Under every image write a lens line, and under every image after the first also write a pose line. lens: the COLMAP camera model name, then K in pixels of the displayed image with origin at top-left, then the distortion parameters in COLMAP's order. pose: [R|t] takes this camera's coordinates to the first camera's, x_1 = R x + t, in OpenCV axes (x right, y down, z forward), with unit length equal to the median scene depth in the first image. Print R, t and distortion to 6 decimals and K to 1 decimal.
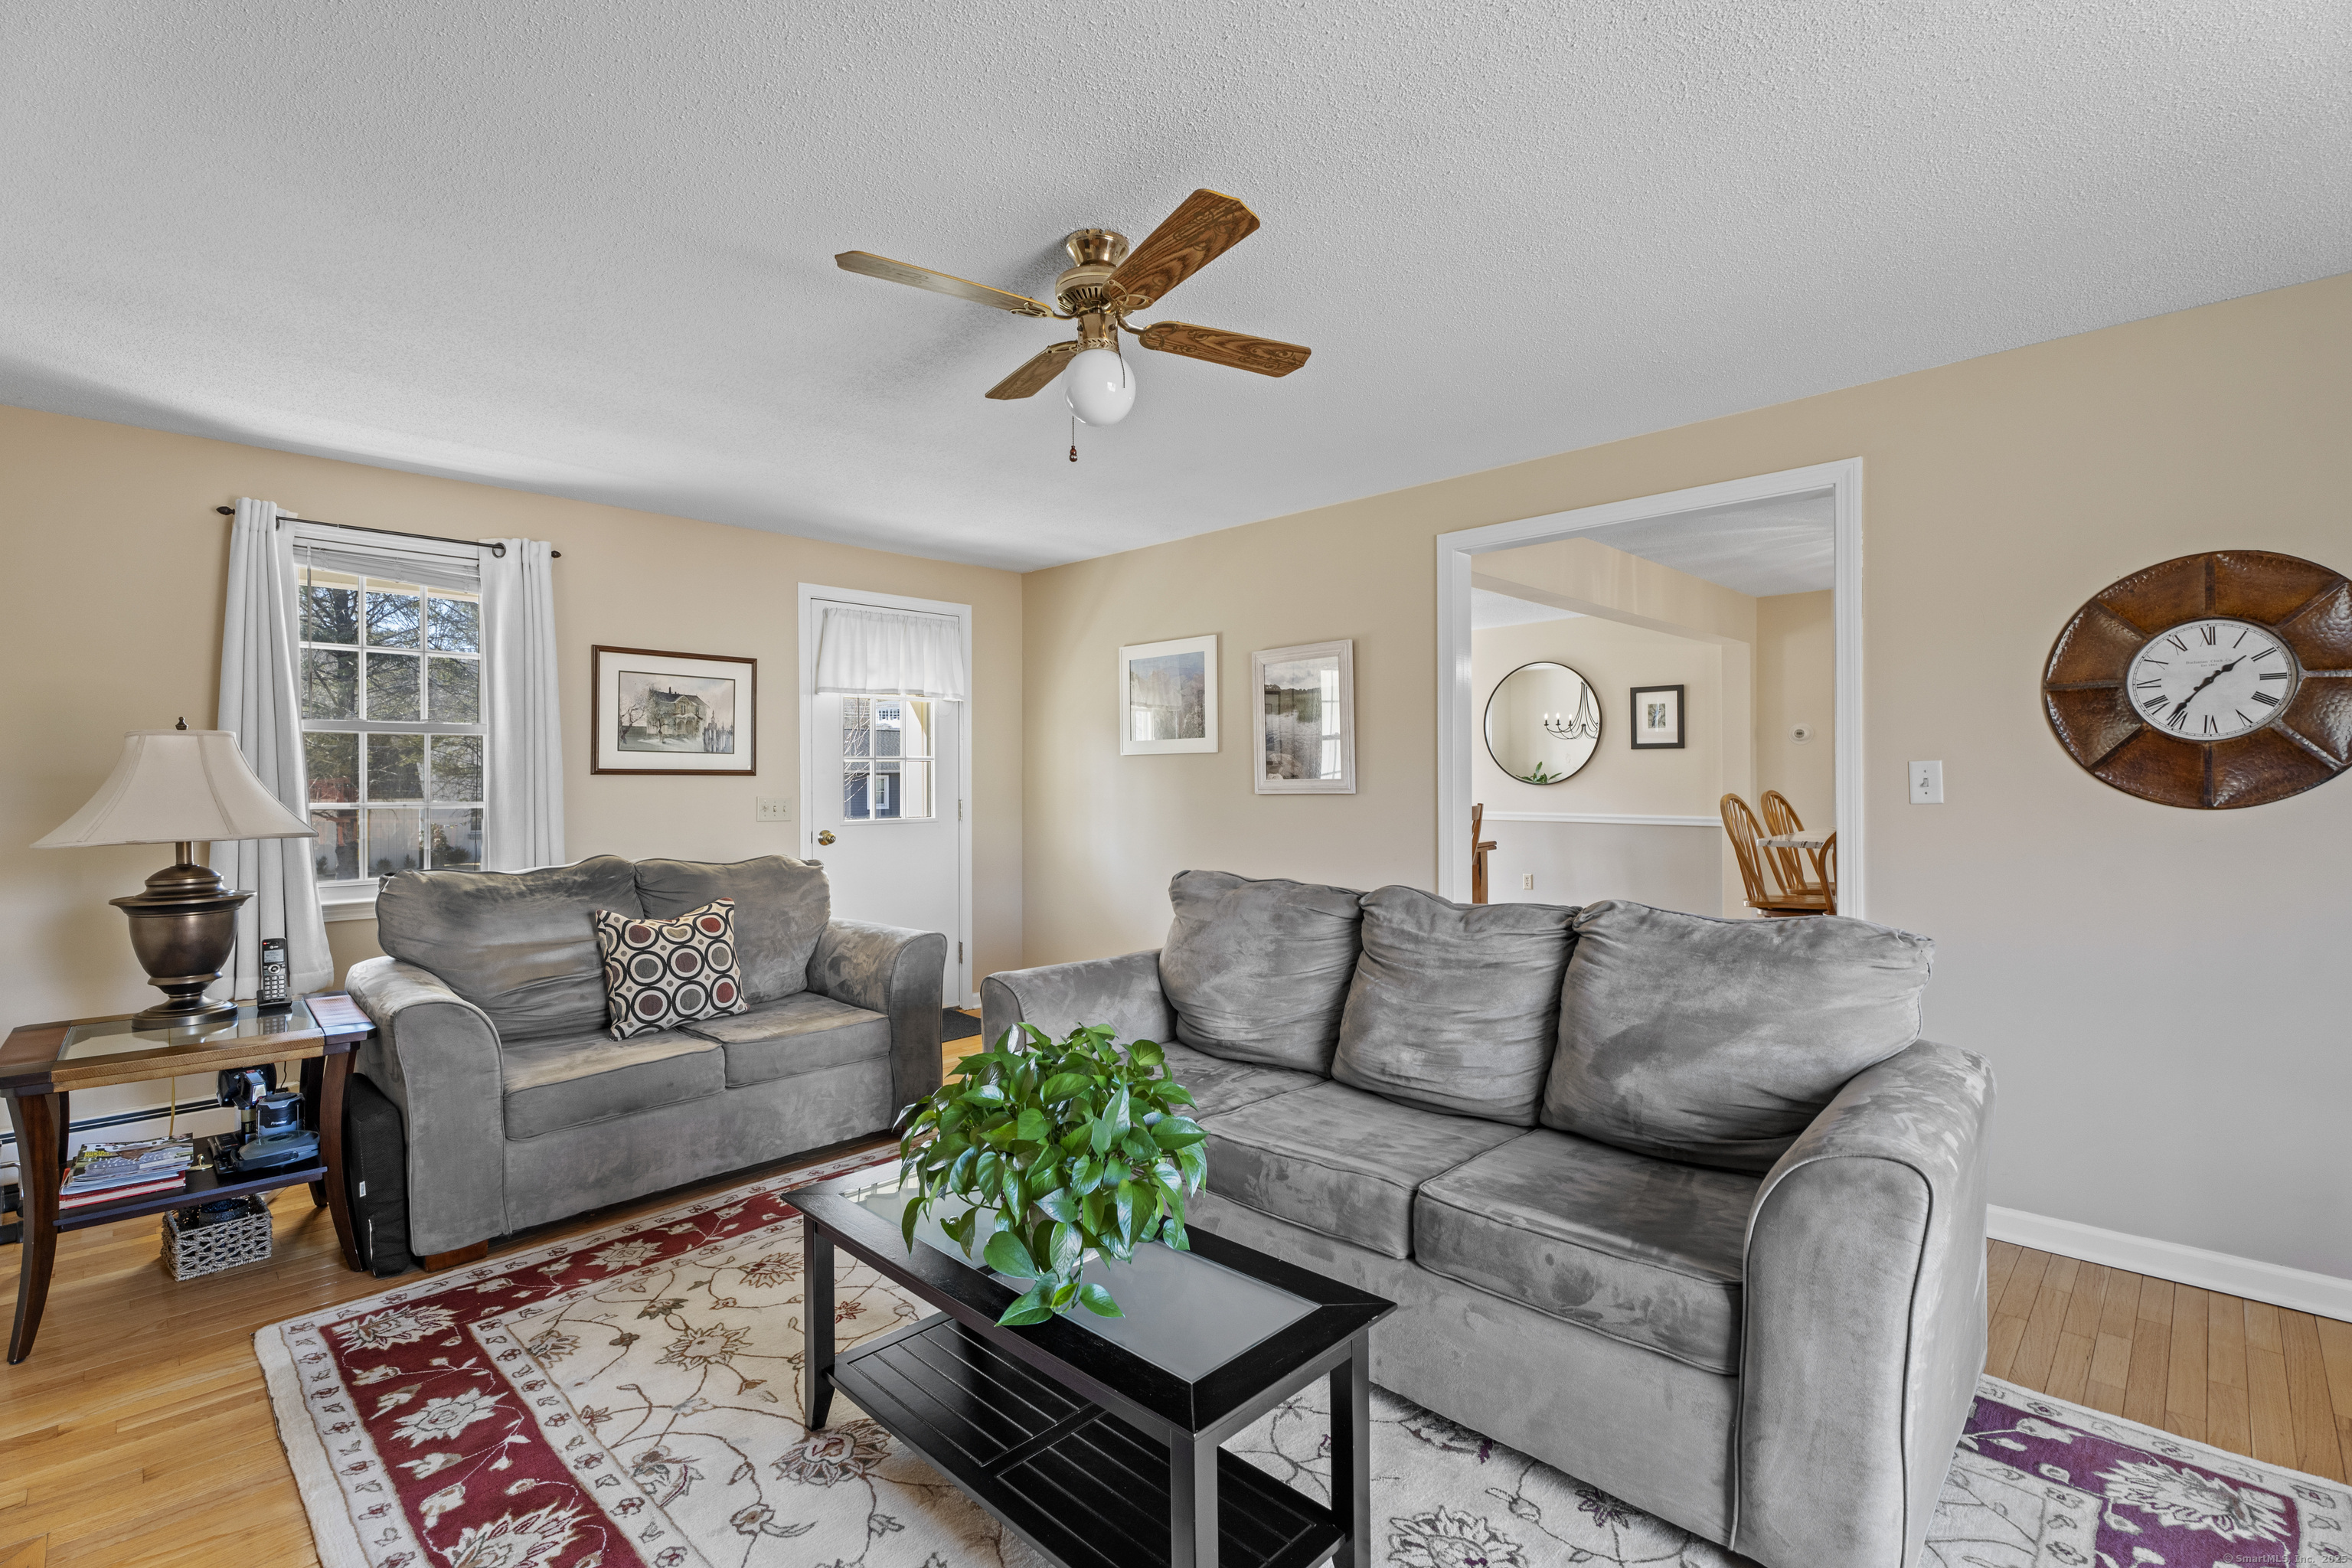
lens RADIAL K [[1080.7, 0, 1172.2], [0, 1080.7, 730.7], [0, 0, 1]] dist [0.002244, -0.000096]
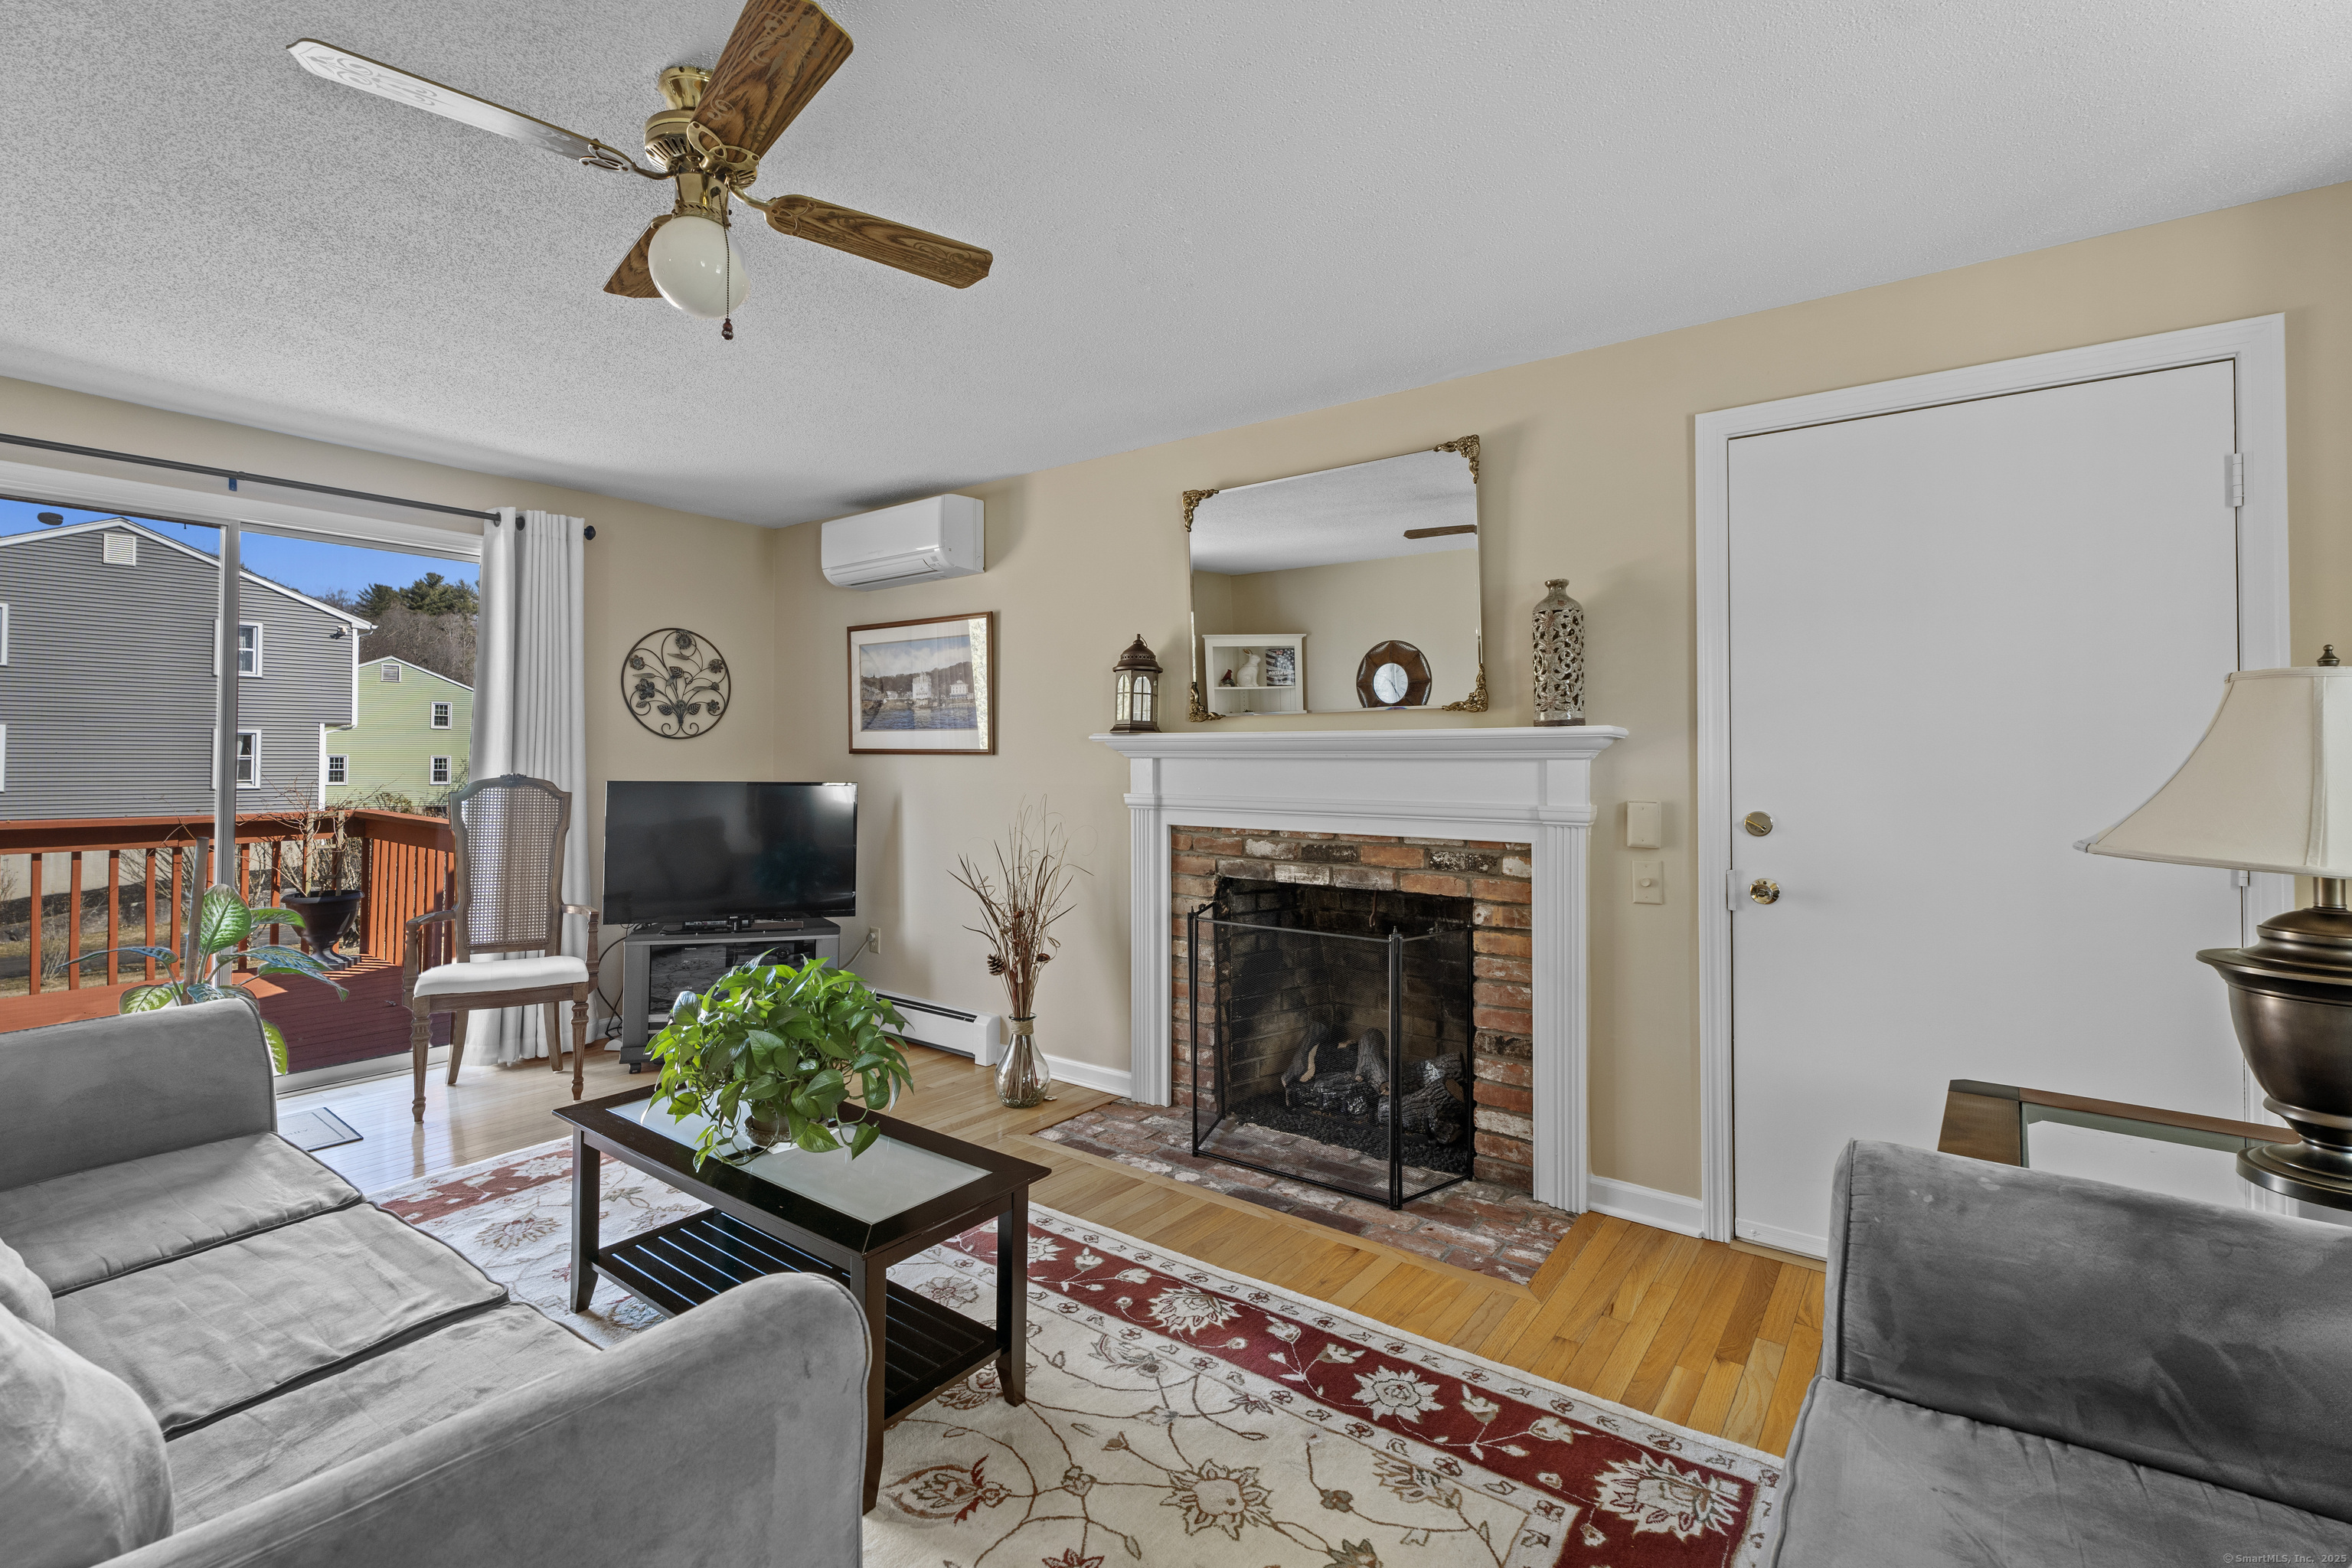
lens RADIAL K [[1046.5, 0, 1171.0], [0, 1046.5, 741.3], [0, 0, 1]] dist [-0.000615, -0.000190]
pose [[-0.989313, -0.002615, -0.145781, -0.308779], [0.006247, 0.998161, -0.060302, 0.084554], [0.145670, -0.060568, -0.987477, 1.890455]]
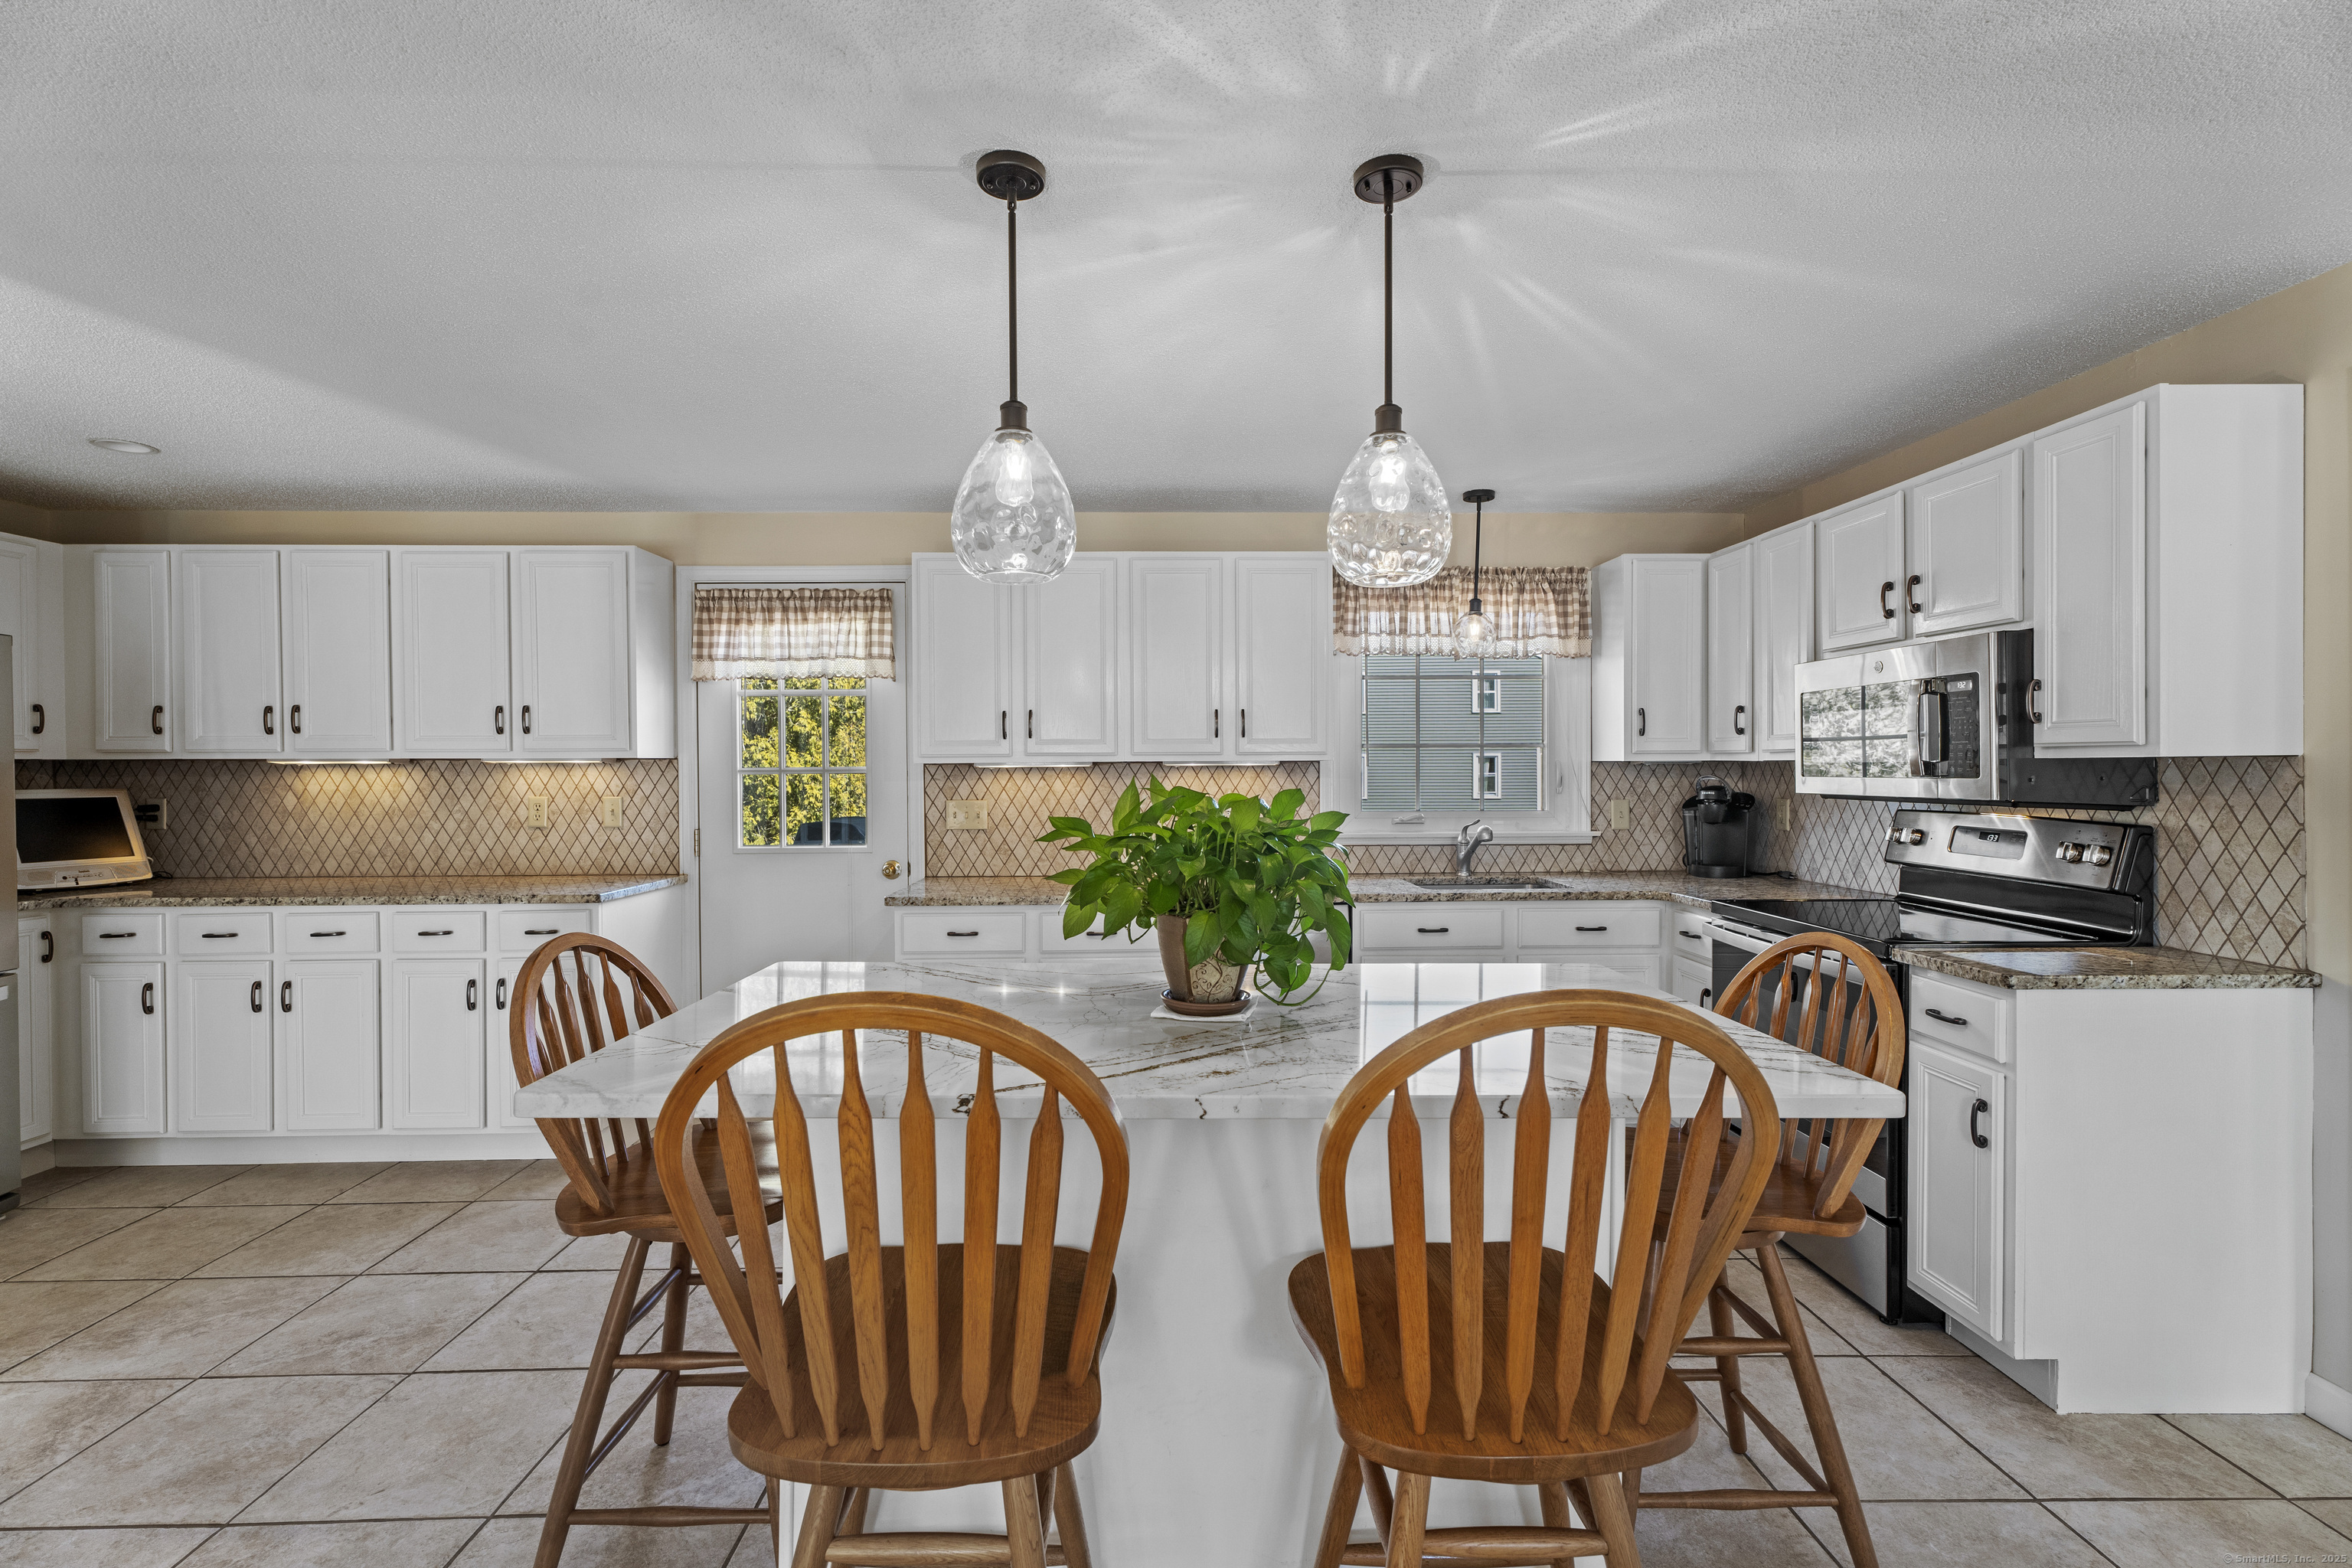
lens RADIAL K [[1039.2, 0, 1175.2], [0, 1039.2, 778.8], [0, 0, 1]] dist [0.001717, -0.000636]
pose [[-0.720573, 0.004343, 0.693365, 1.077682], [-0.020547, 0.999407, -0.027613, 0.063962], [-0.693074, -0.034144, -0.720057, 2.926322]]
